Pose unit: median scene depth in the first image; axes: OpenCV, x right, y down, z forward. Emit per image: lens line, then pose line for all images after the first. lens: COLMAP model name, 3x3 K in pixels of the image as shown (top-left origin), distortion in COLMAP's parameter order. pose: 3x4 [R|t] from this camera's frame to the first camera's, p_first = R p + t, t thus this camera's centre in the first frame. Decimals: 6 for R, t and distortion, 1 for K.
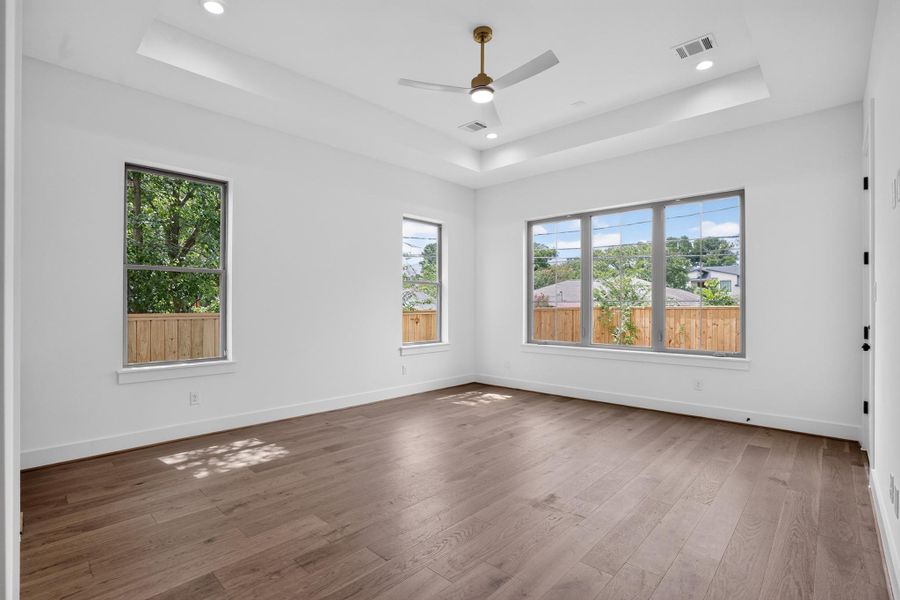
lens RADIAL K [[421.1, 0, 448.9], [0, 421.1, 304.7], [0, 0, 1]] dist [-0.055386, 0.000145]
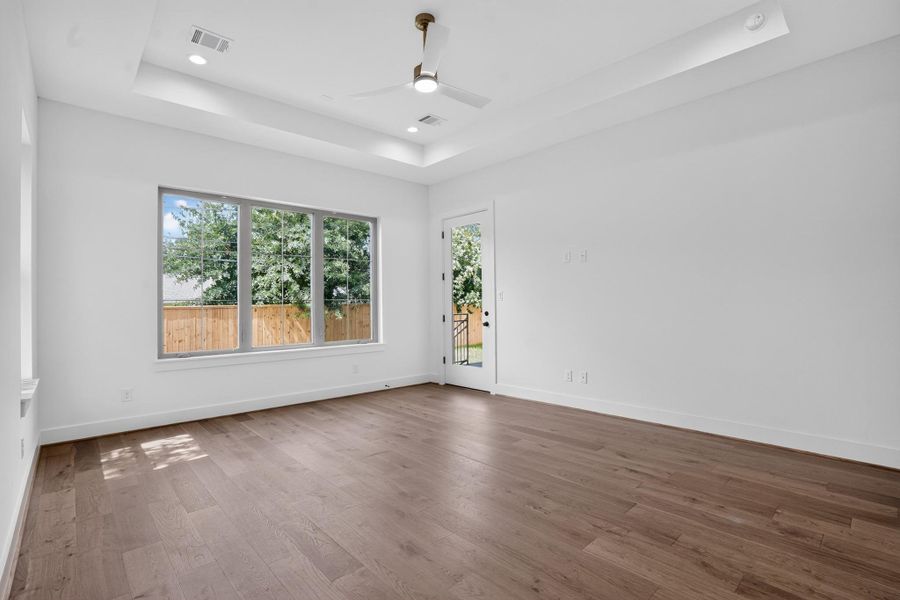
lens RADIAL K [[416.3, 0, 450.0], [0, 416.3, 300.0], [0, 0, 1]] dist [-0.038504, 0.000636]
pose [[0.080329, 0.002889, 0.996764, -0.862192], [0.007000, 0.999970, -0.003462, -0.003700], [-0.996744, 0.007255, 0.080306, 0.869937]]
